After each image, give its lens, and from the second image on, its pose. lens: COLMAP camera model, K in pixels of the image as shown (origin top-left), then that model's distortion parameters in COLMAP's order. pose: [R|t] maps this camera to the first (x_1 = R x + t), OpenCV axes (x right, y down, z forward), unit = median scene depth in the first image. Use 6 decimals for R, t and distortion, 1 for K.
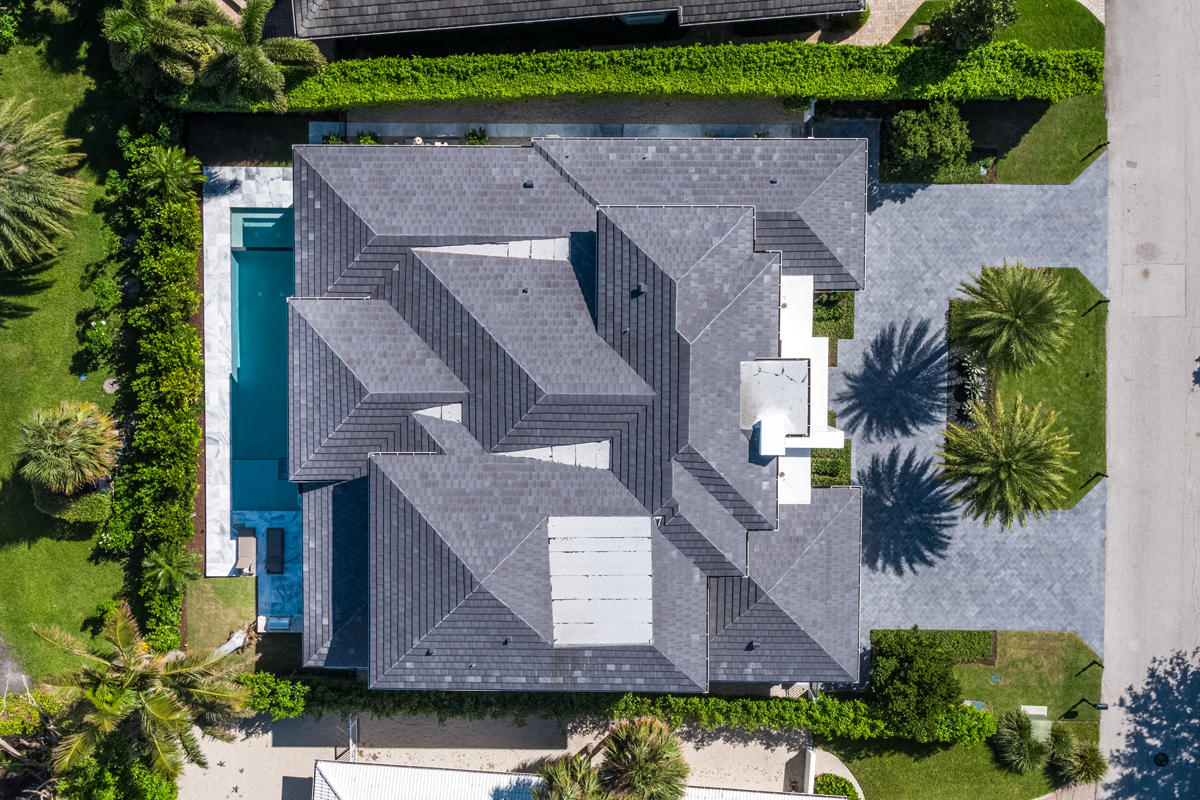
lens RADIAL K [[1232.4, 0, 600.0], [0, 1232.4, 400.0], [0, 0, 1]] dist [0.020595, 0.012876]
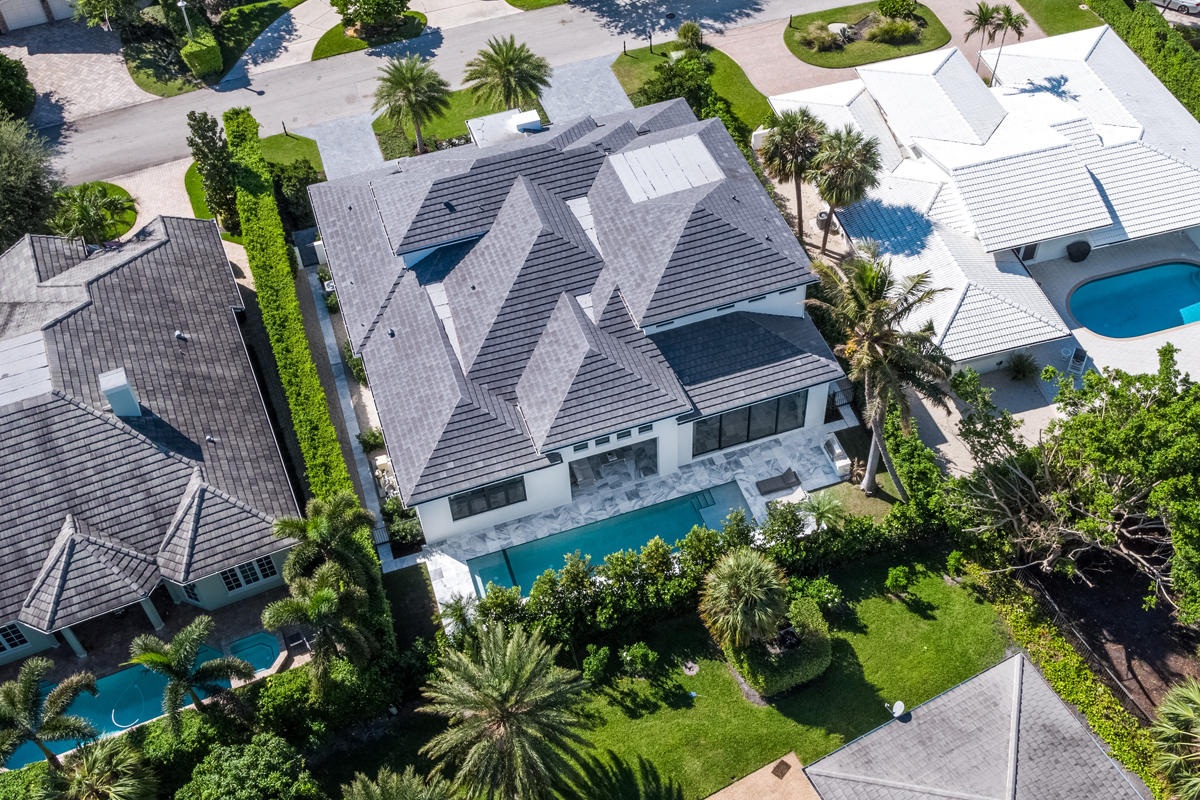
lens RADIAL K [[1308.0, 0, 600.0], [0, 1308.0, 400.0], [0, 0, 1]] dist [0.026717, 0.007455]
pose [[-0.314133, -0.695640, 0.646069, -0.990653], [0.945194, -0.292989, 0.144105, -0.183877], [0.089046, 0.655928, 0.749552, 0.092991]]
